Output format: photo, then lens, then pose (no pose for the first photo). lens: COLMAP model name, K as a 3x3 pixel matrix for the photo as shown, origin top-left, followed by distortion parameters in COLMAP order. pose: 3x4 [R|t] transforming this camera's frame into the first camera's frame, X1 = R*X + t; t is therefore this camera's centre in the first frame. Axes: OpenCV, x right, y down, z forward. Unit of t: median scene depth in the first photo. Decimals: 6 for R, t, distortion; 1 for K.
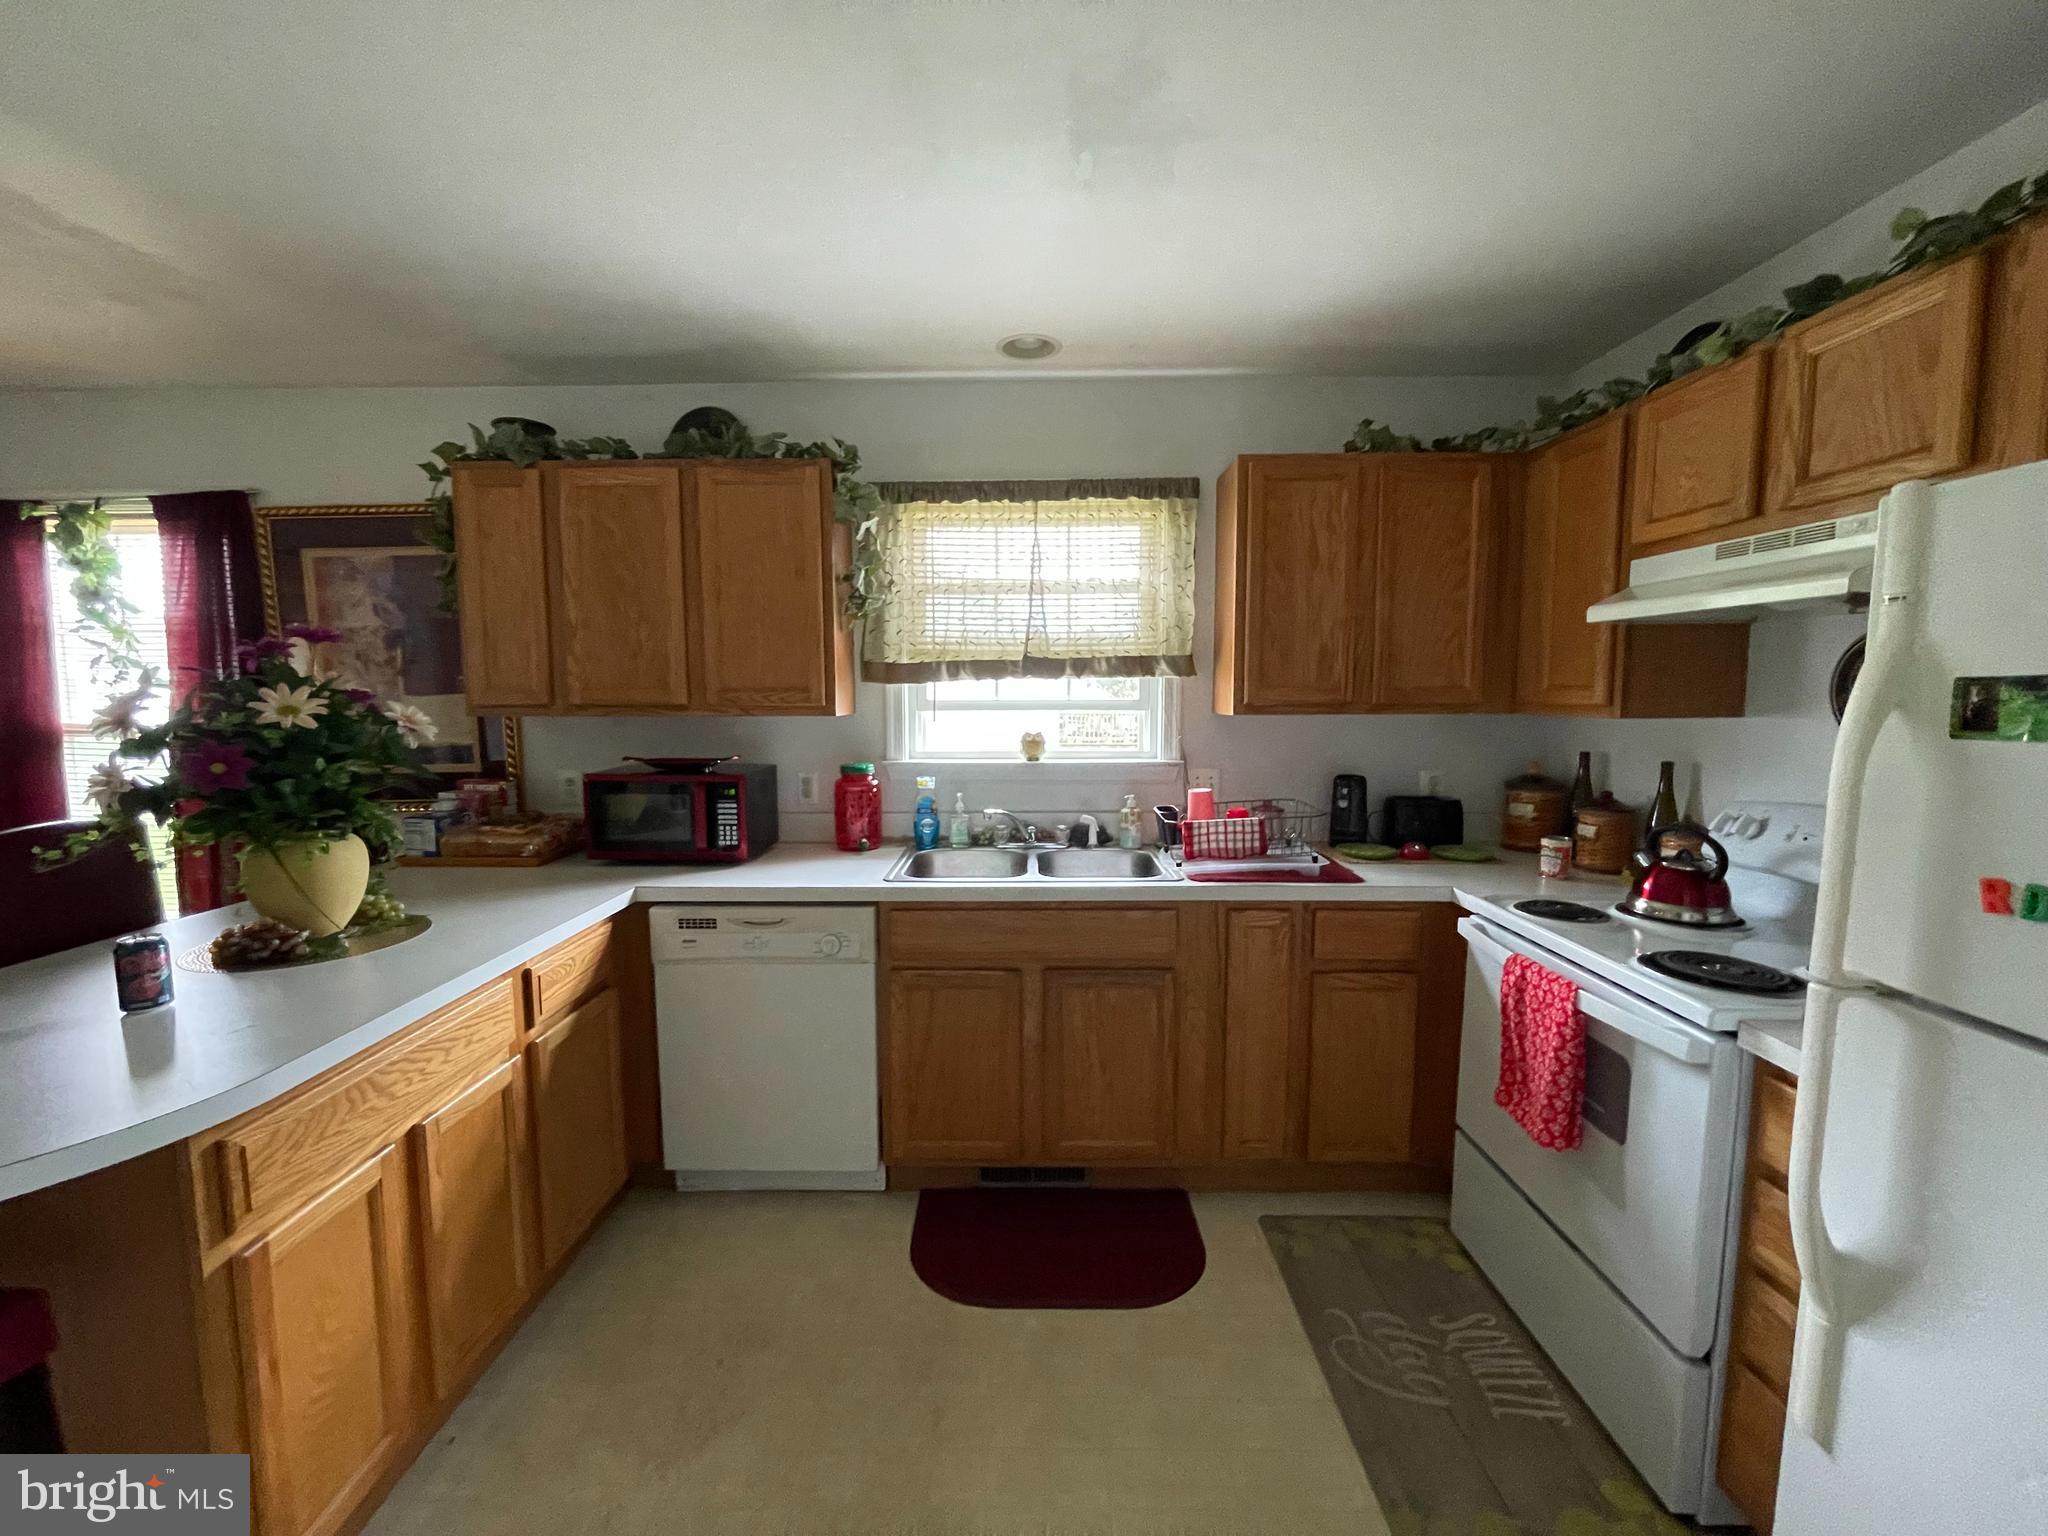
lens RADIAL K [[832.1, 0, 1010.9], [0, 832.1, 768.1], [0, 0, 1]] dist [-0.001783, -0.000443]
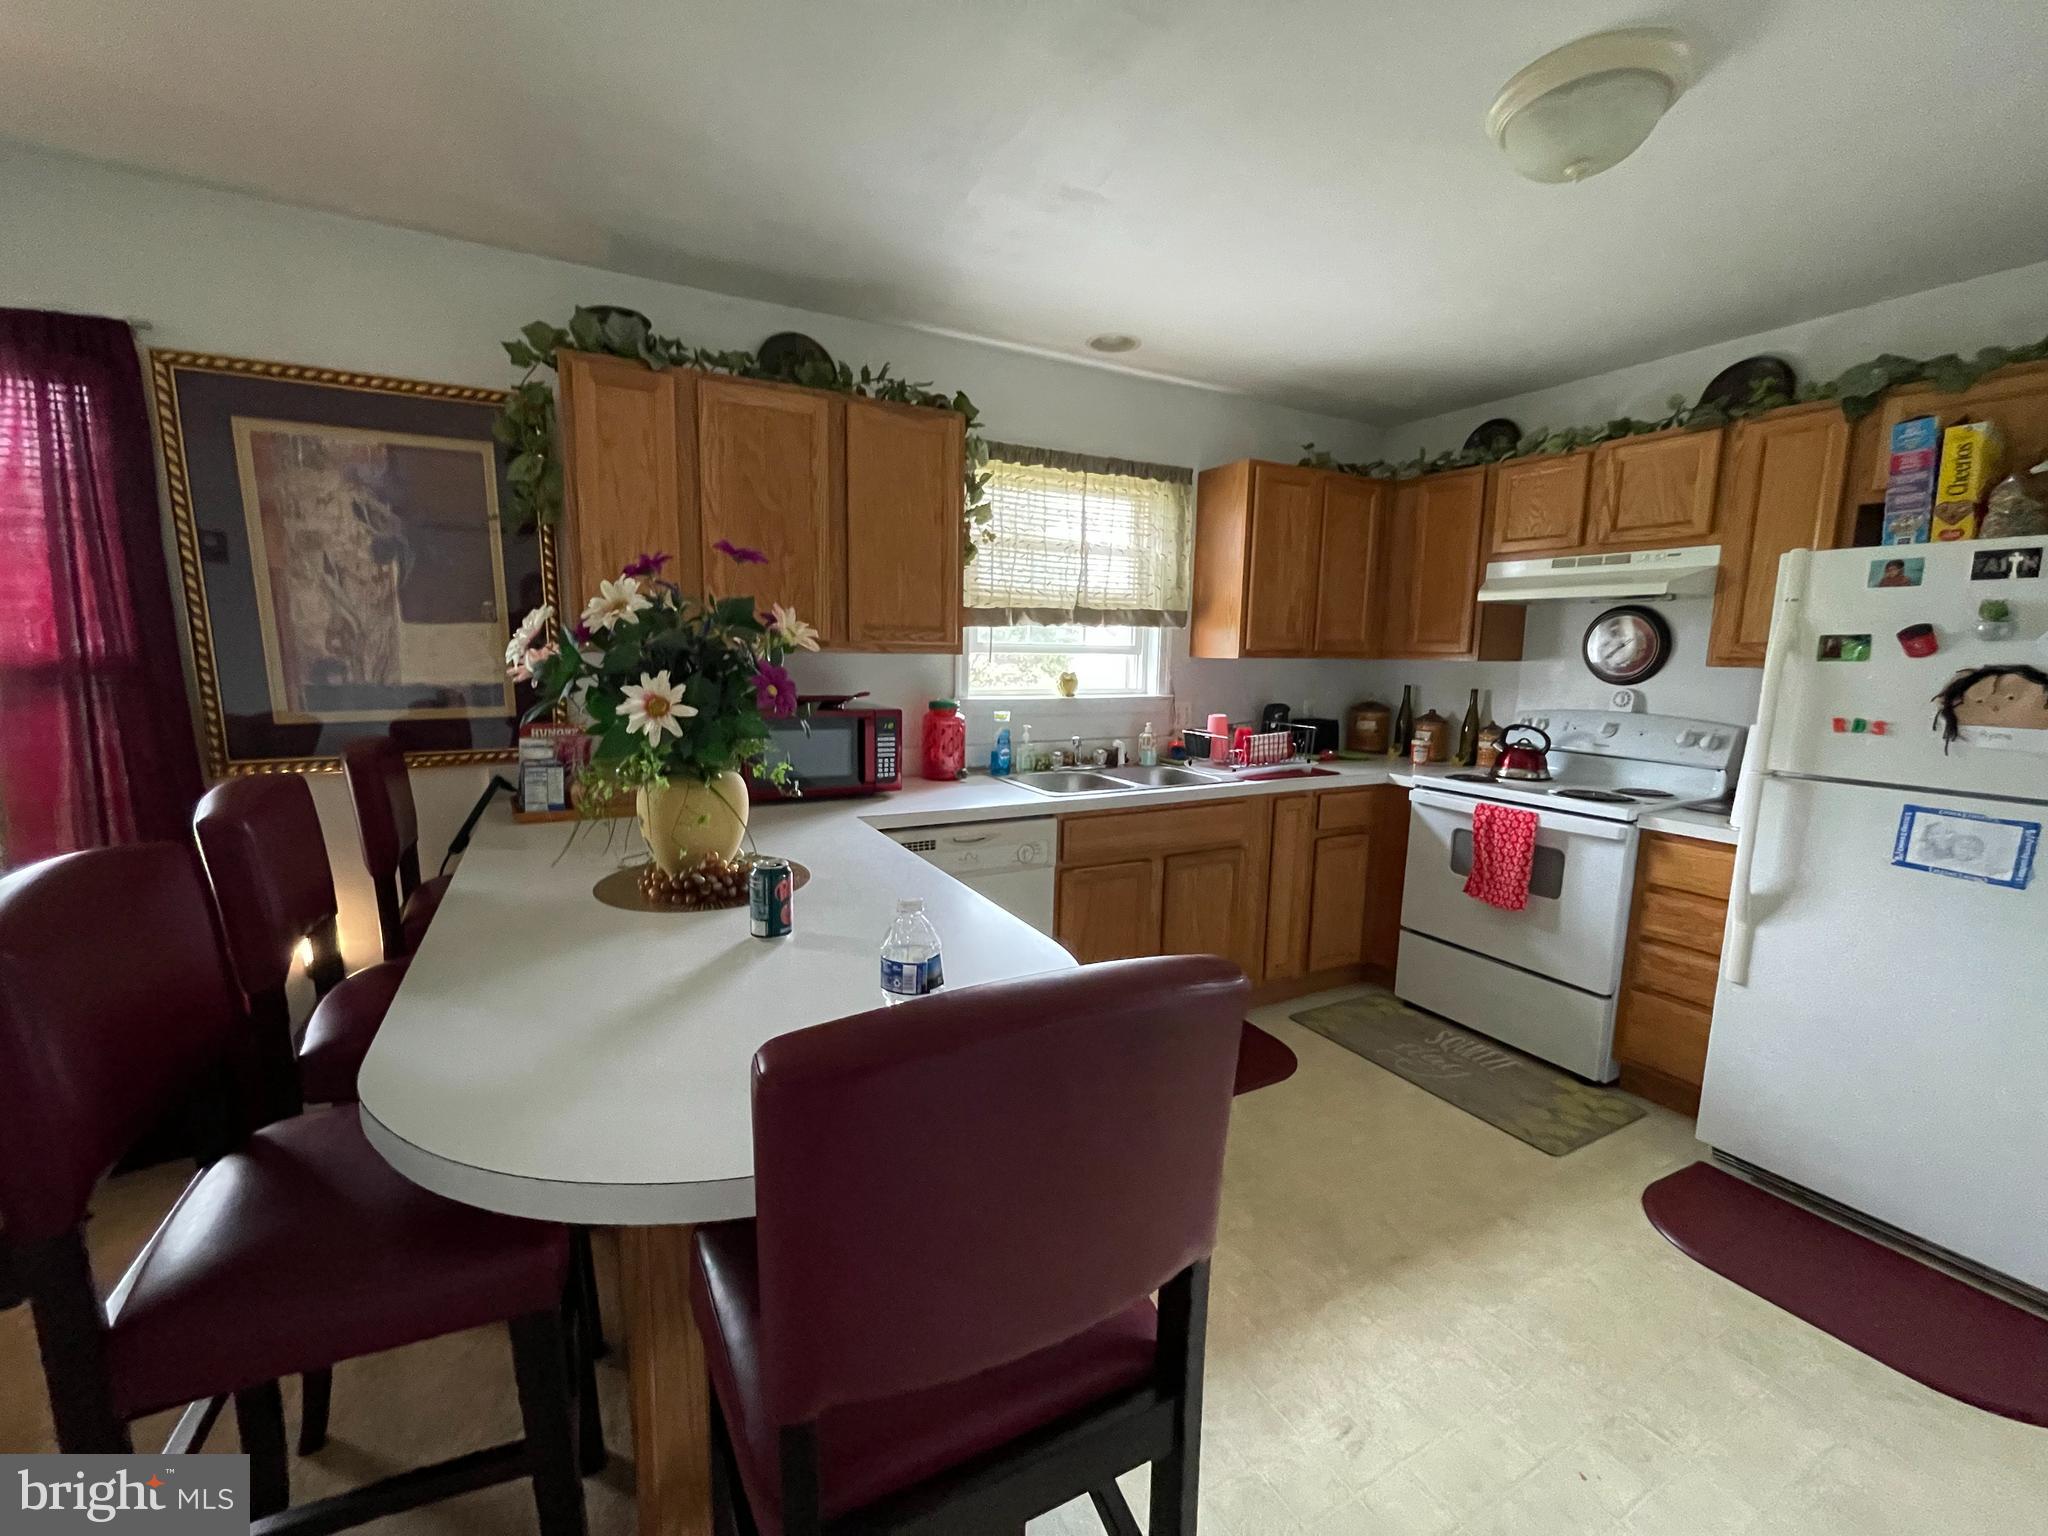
lens RADIAL K [[832.1, 0, 1015.8], [0, 832.1, 767.4], [0, 0, 1]] dist [-0.001783, -0.000443]
pose [[0.874146, -0.051131, 0.482964, -0.724312], [0.025895, 0.997935, 0.058782, 0.024249], [-0.484972, -0.038878, 0.873665, 0.009885]]
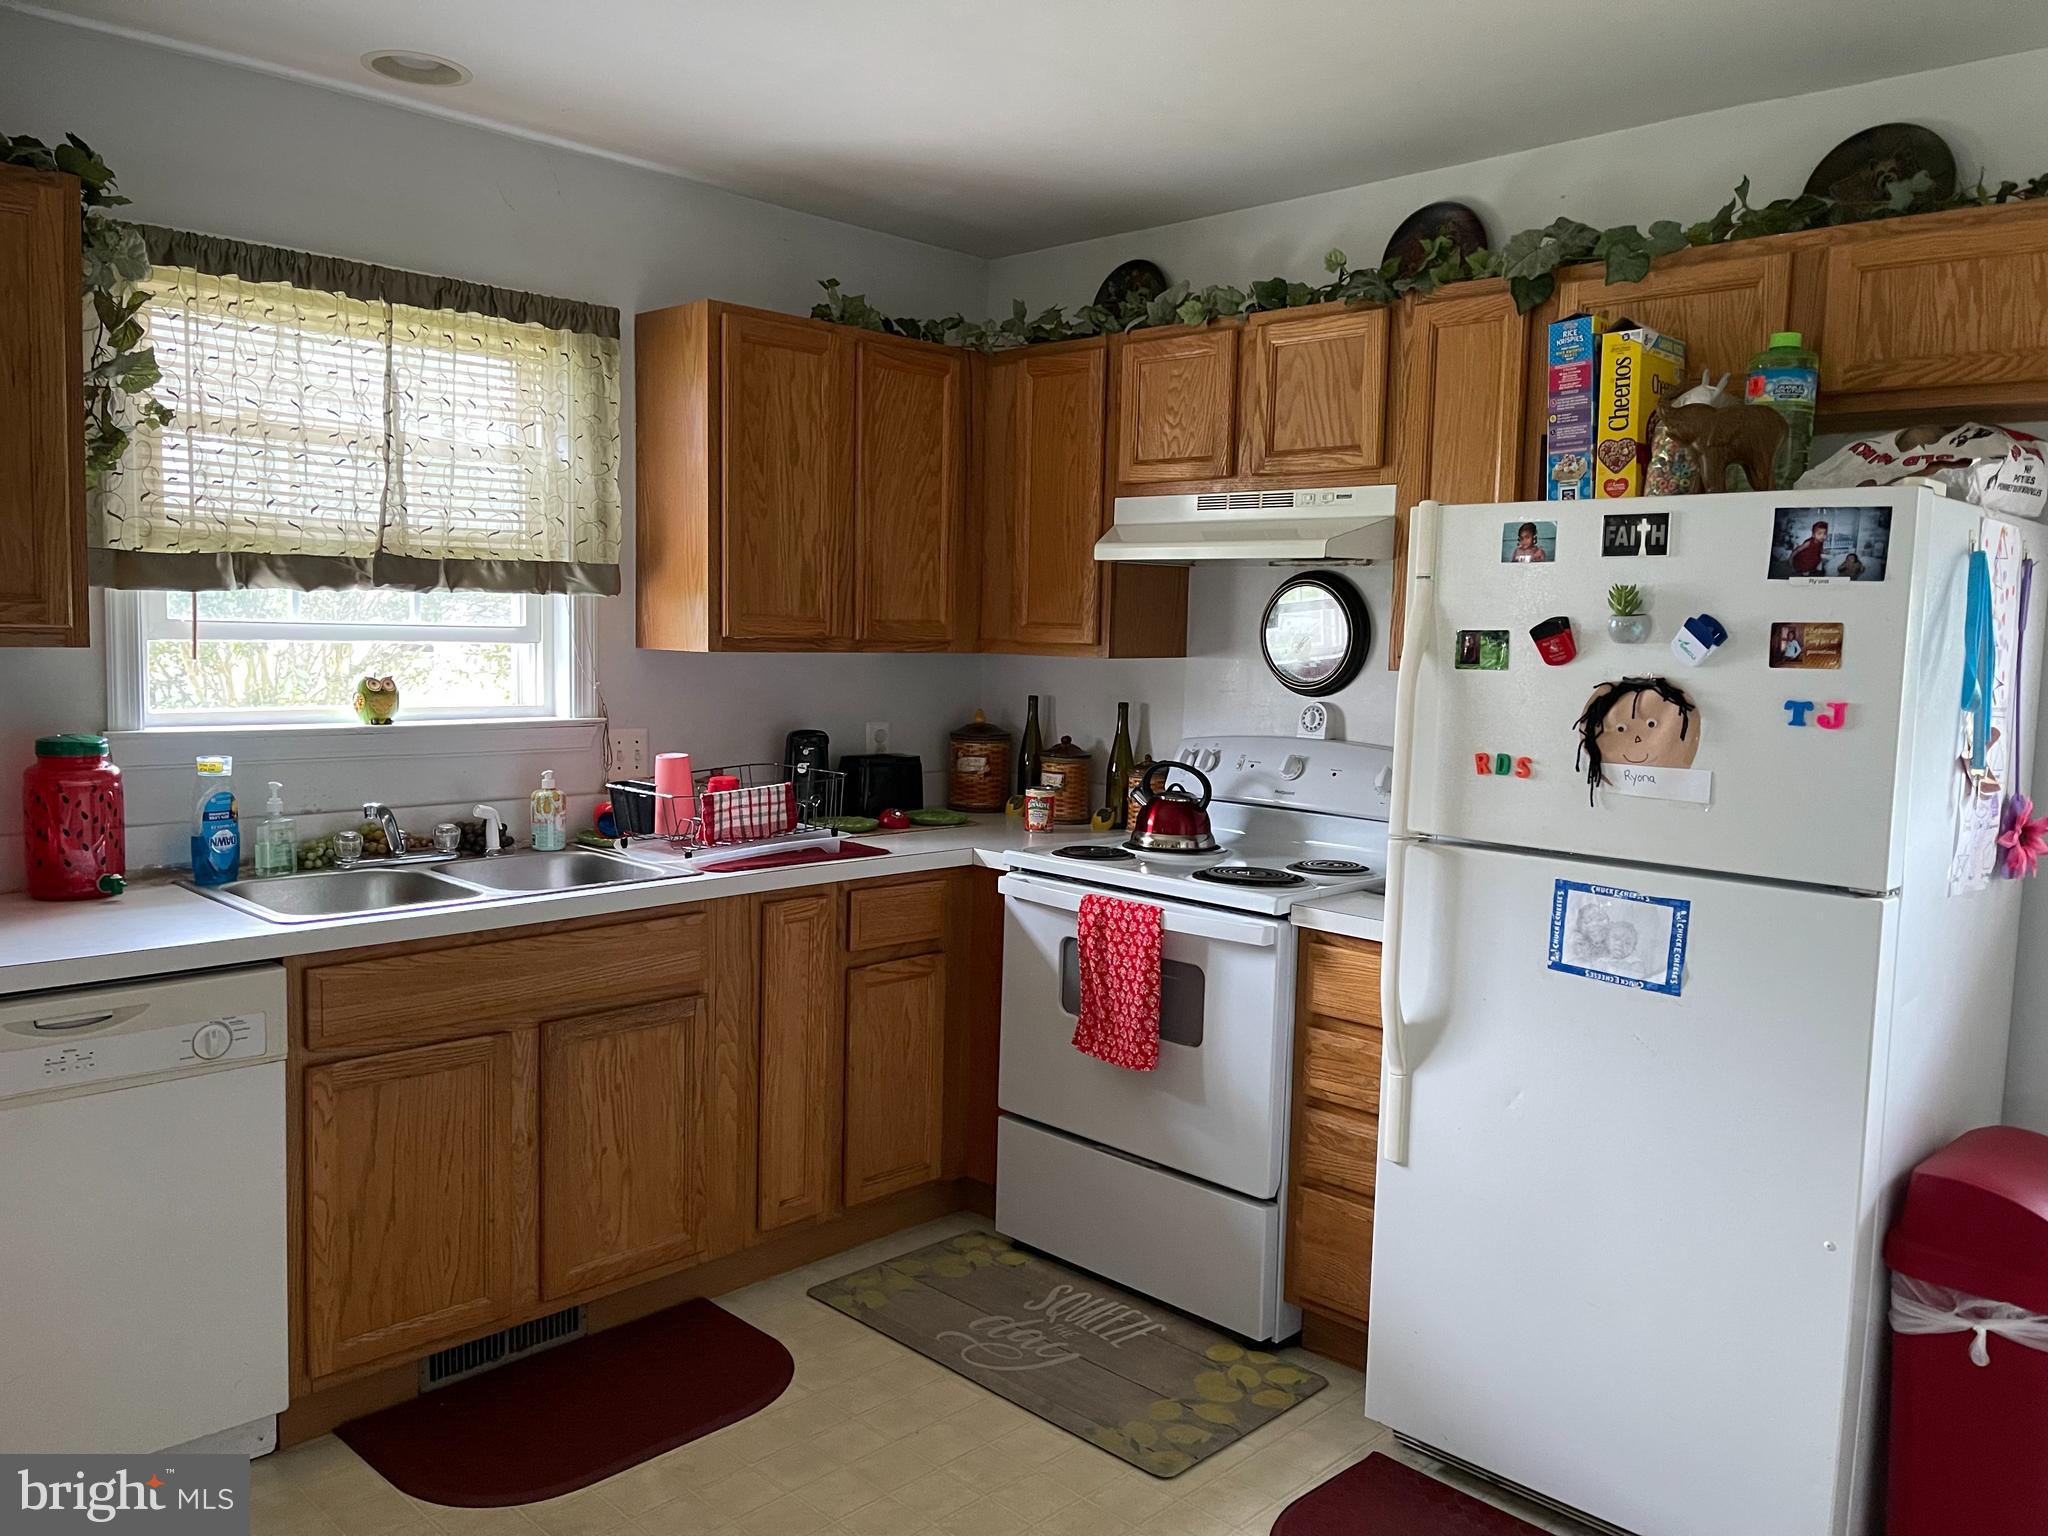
lens RADIAL K [[1550.6, 0, 1023.9], [0, 1550.6, 773.4], [0, 0, 1]] dist [0.057100, -0.046441]
pose [[0.687482, -0.050502, 0.724444, -0.573023], [0.040761, 0.998690, 0.030940, 0.013666], [-0.725057, 0.008258, 0.688639, -0.160547]]
